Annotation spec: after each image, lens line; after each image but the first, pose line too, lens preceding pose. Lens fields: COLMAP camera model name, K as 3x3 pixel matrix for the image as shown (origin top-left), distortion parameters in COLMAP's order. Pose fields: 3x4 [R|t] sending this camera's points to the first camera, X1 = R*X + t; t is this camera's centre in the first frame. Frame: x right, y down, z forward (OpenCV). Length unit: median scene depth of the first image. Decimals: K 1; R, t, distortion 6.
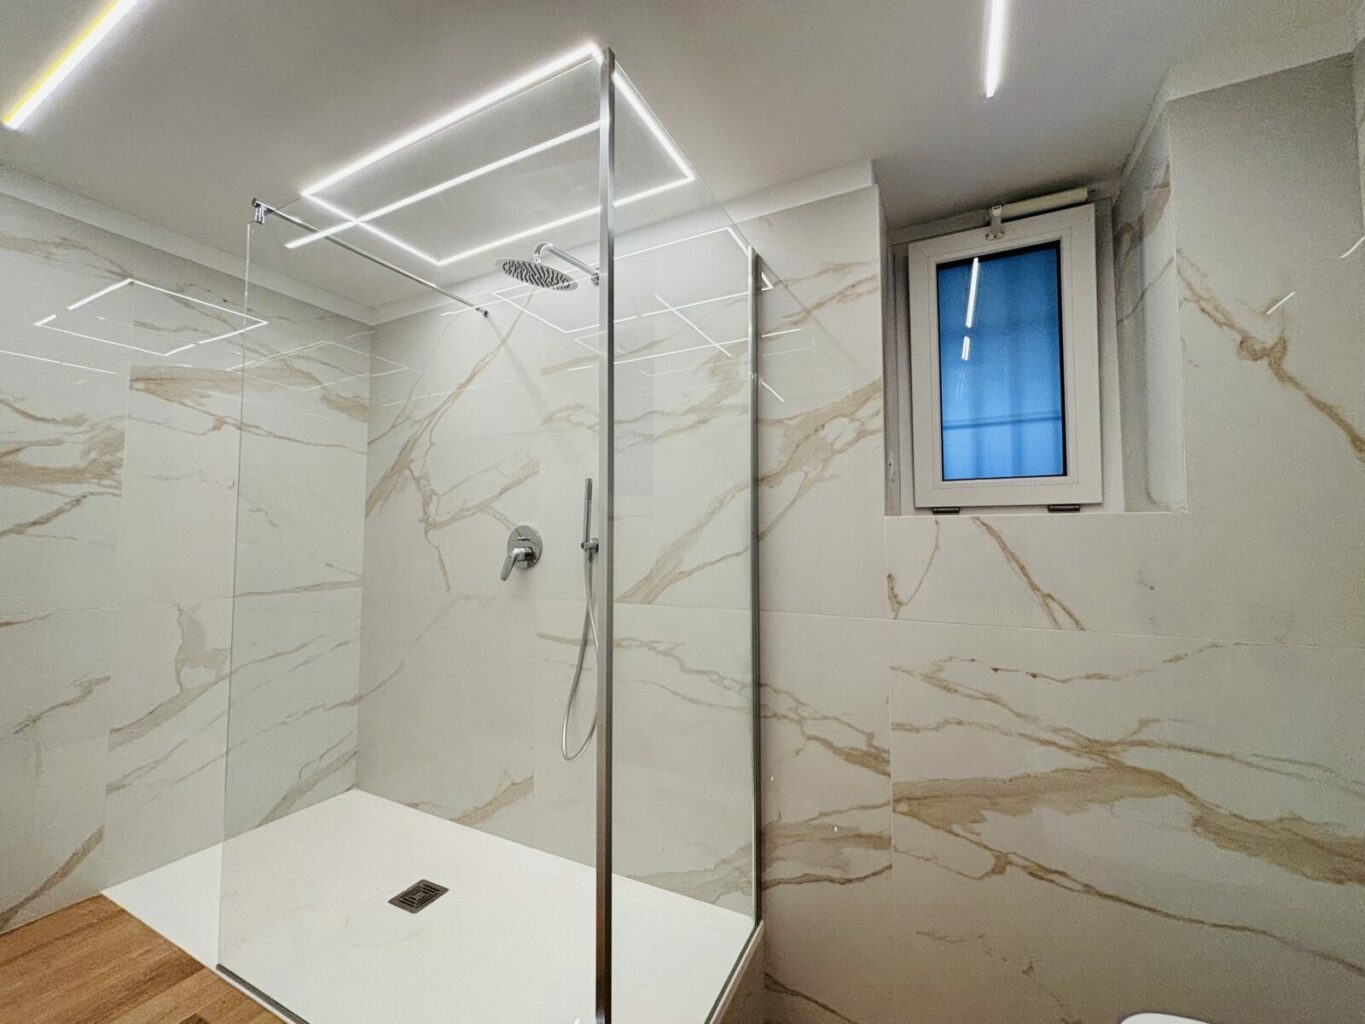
lens RADIAL K [[547.7, 0, 679.8], [0, 547.7, 511.0], [0, 0, 1]] dist [-0.001342, -0.000180]
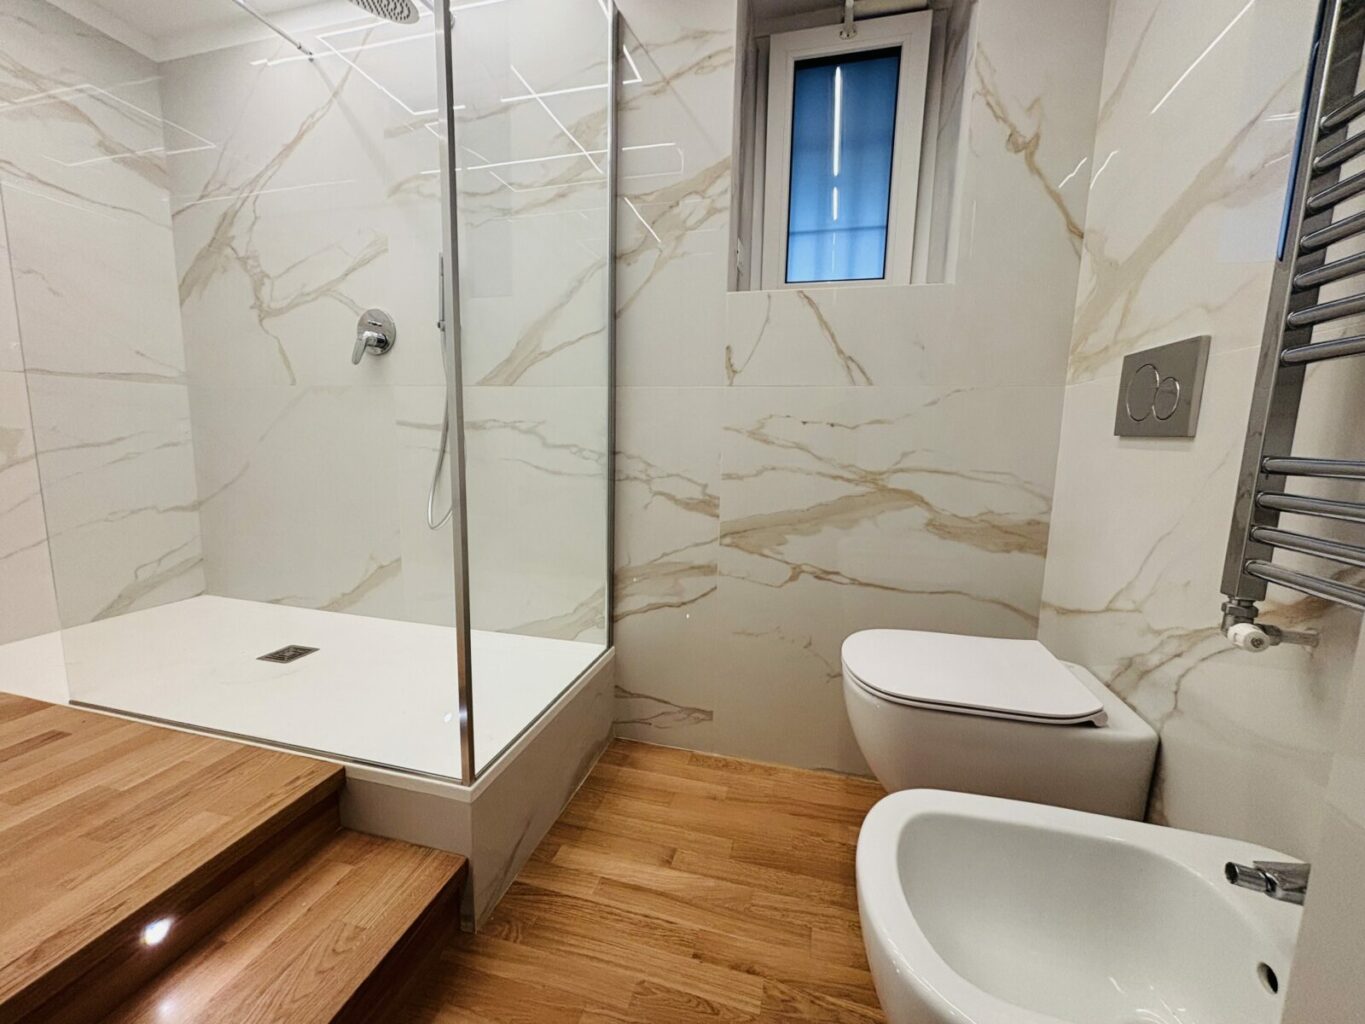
lens RADIAL K [[547.7, 0, 681.1], [0, 547.7, 508.1], [0, 0, 1]] dist [-0.001342, -0.000180]
pose [[0.977674, -0.004846, 0.210071, 0.044578], [-0.035646, 0.981418, 0.188540, 0.214466], [-0.207081, -0.191819, 0.959335, -0.118630]]
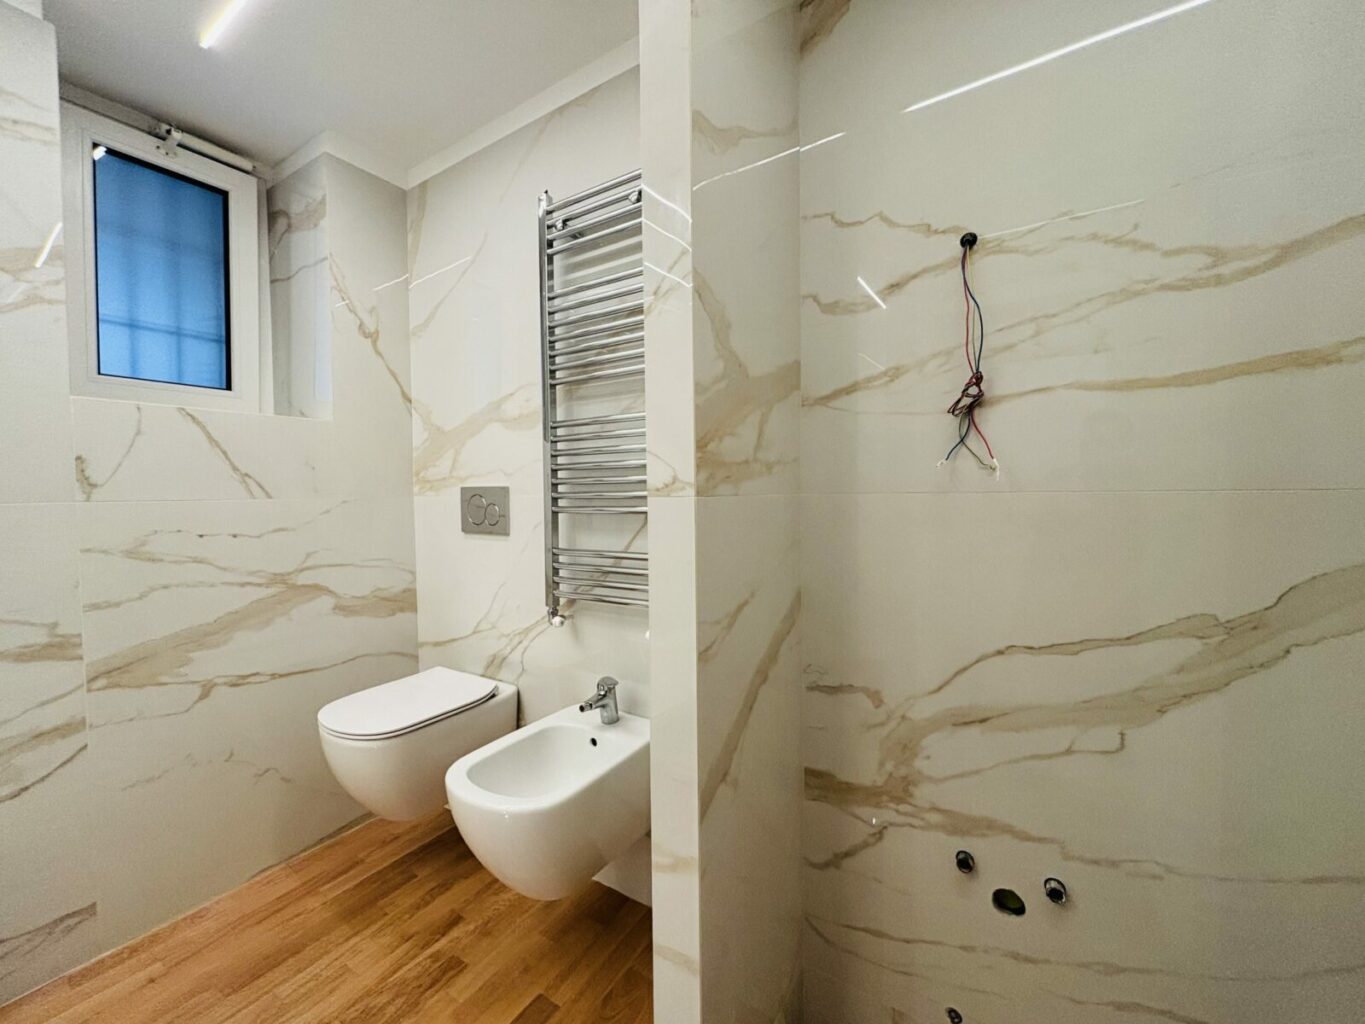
lens RADIAL K [[547.7, 0, 682.0], [0, 547.7, 507.3], [0, 0, 1]] dist [-0.001342, -0.000180]
pose [[0.105018, -0.029625, 0.994029, -0.427446], [-0.042453, 0.998511, 0.034244, 0.116222], [-0.993564, -0.045796, 0.103604, -0.150850]]
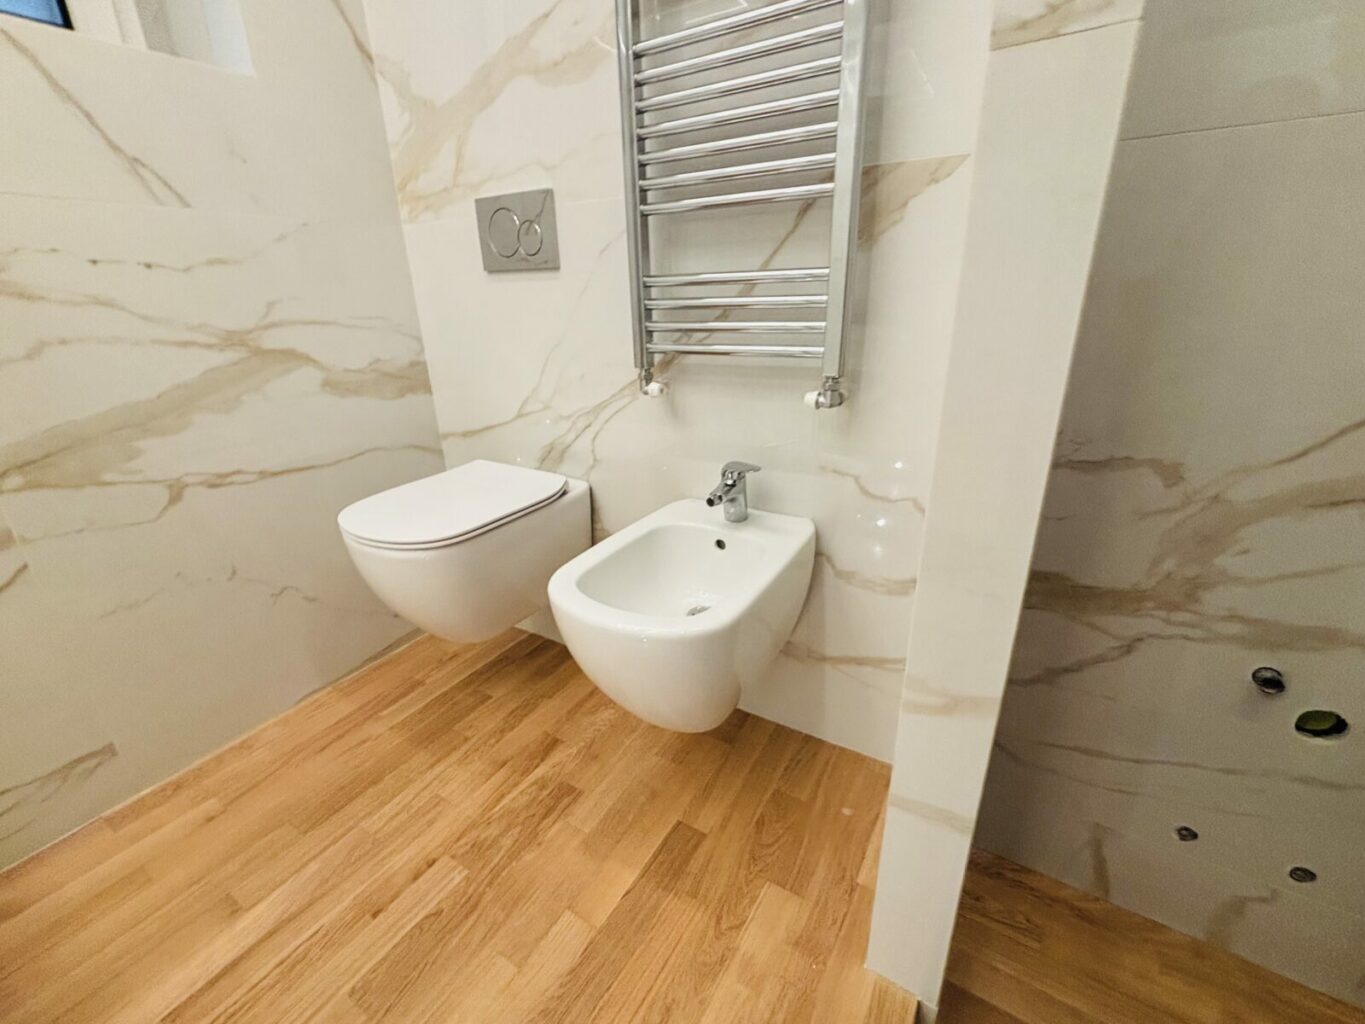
lens RADIAL K [[580.7, 0, 682.3], [0, 580.7, 507.2], [0, 0, 1]] dist [-0.004148, 0.002472]
pose [[0.082544, -0.352789, 0.932055, -0.201591], [-0.028194, 0.934045, 0.356040, 0.248253], [-0.996188, -0.055668, 0.067153, 0.080254]]
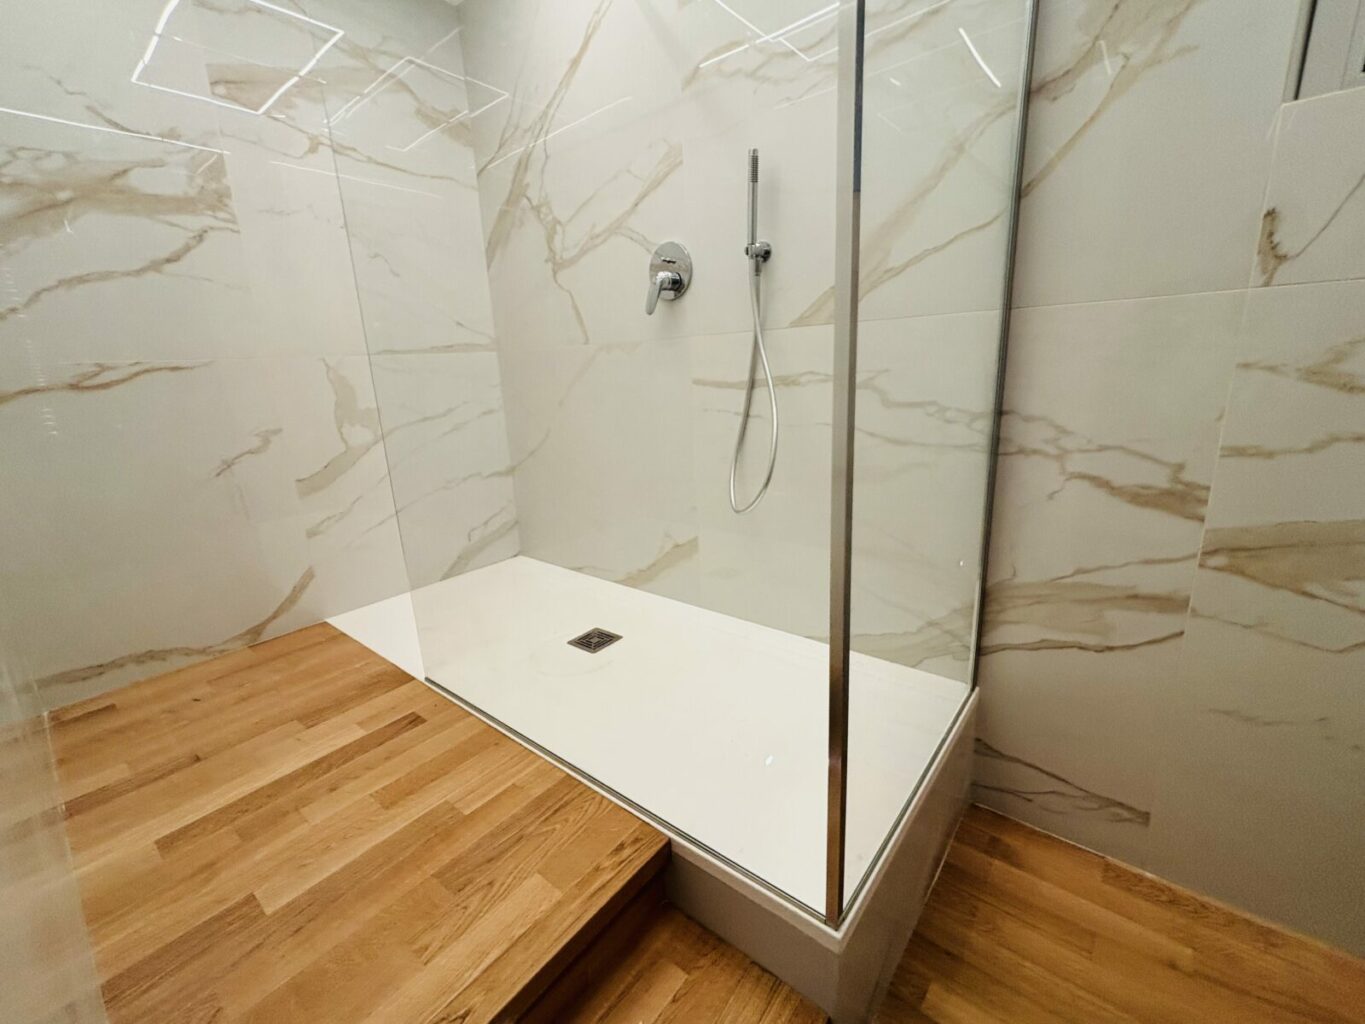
lens RADIAL K [[580.7, 0, 677.6], [0, 580.7, 511.9], [0, 0, 1]] dist [-0.004148, 0.002472]
pose [[0.973449, 0.011825, -0.228600, -0.097435], [0.059501, 0.951265, 0.302580, 0.182975], [0.221037, -0.308148, 0.925304, 0.140609]]
